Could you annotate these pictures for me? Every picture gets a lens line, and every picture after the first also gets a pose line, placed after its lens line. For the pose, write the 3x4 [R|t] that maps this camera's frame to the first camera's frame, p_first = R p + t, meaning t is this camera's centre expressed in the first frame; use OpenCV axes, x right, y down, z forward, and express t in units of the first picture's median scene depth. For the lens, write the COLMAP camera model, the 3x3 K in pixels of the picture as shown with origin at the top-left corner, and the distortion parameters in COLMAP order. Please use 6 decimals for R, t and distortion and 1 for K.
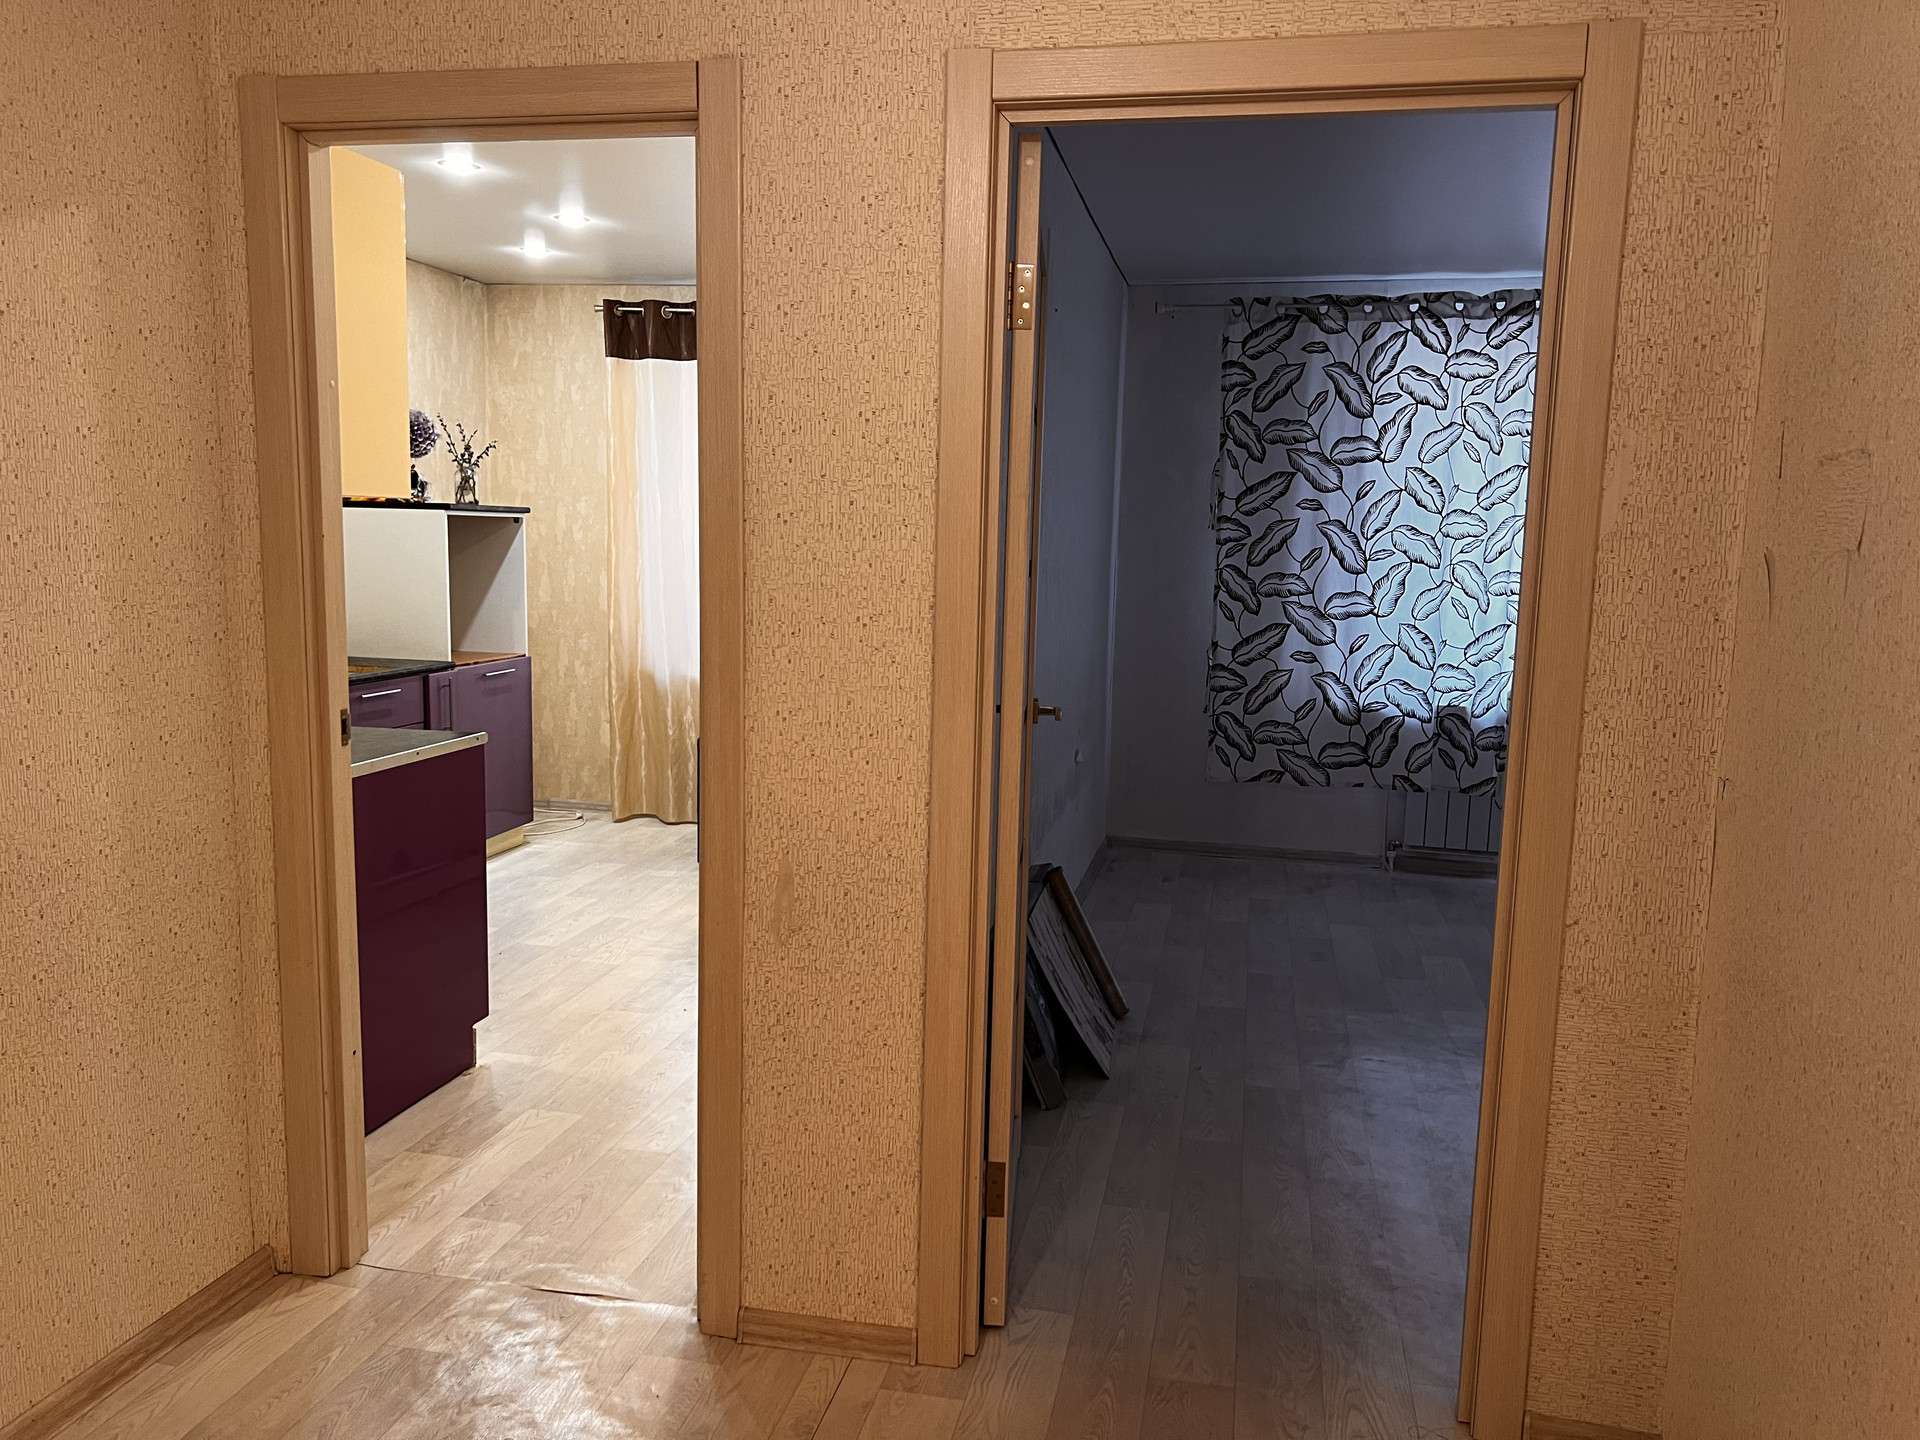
lens RADIAL K [[1411.8, 0, 960.0], [0, 1411.8, 720.0], [0, 0, 1]] dist [0.117867, -0.408258]
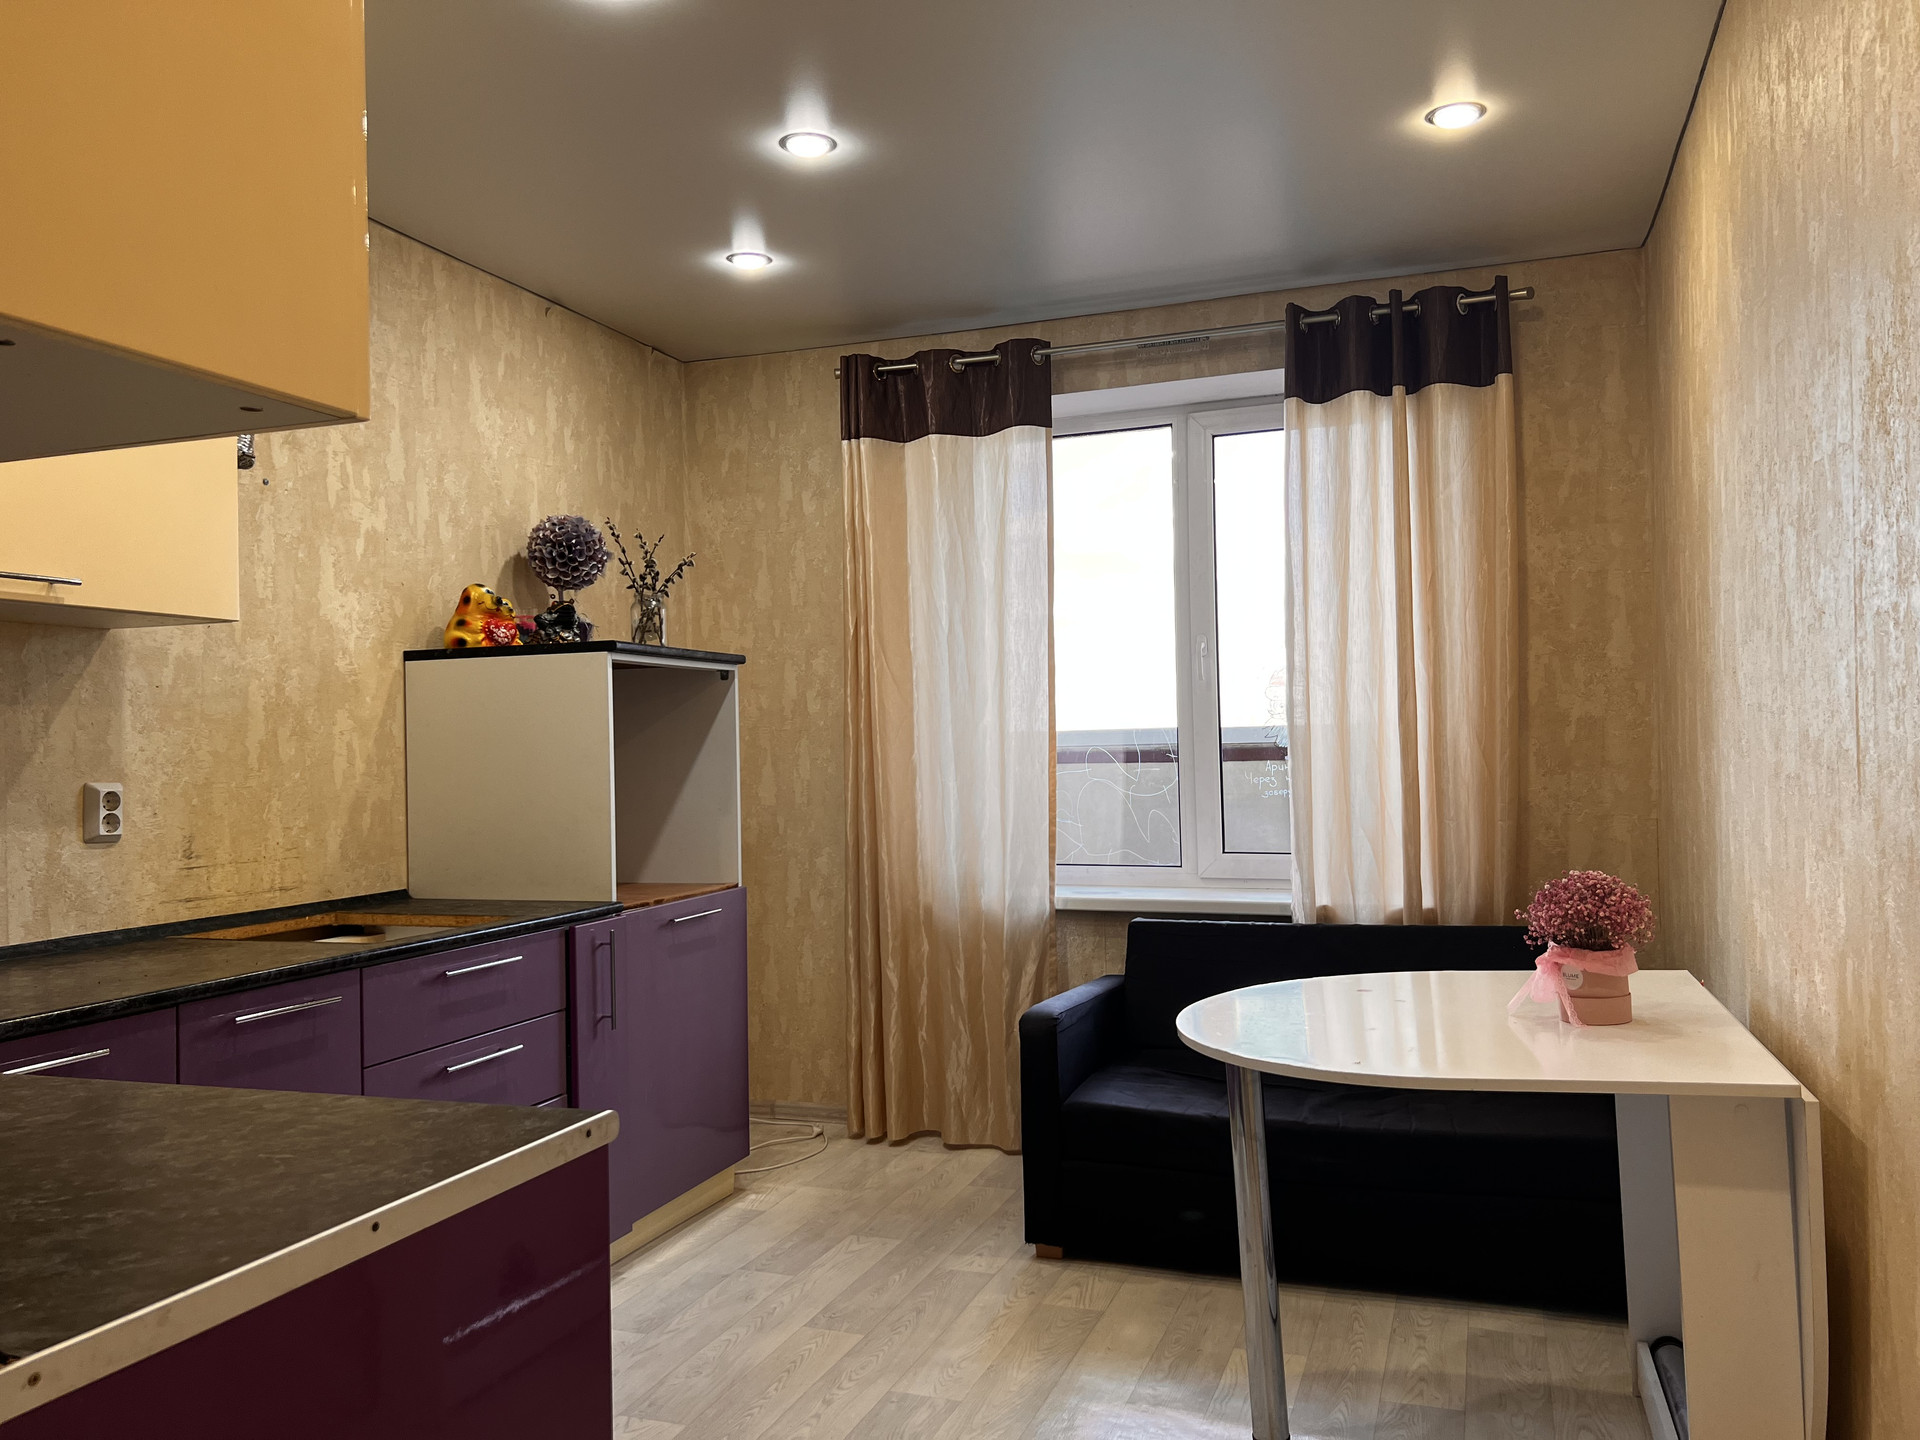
lens RADIAL K [[1411.8, 0, 960.0], [0, 1411.8, 720.0], [0, 0, 1]] dist [0.117867, -0.408258]
pose [[0.988406, -0.047387, -0.144248, -0.110806], [0.025180, 0.988052, -0.152050, -0.019549], [0.149729, 0.146655, 0.977790, 0.379064]]
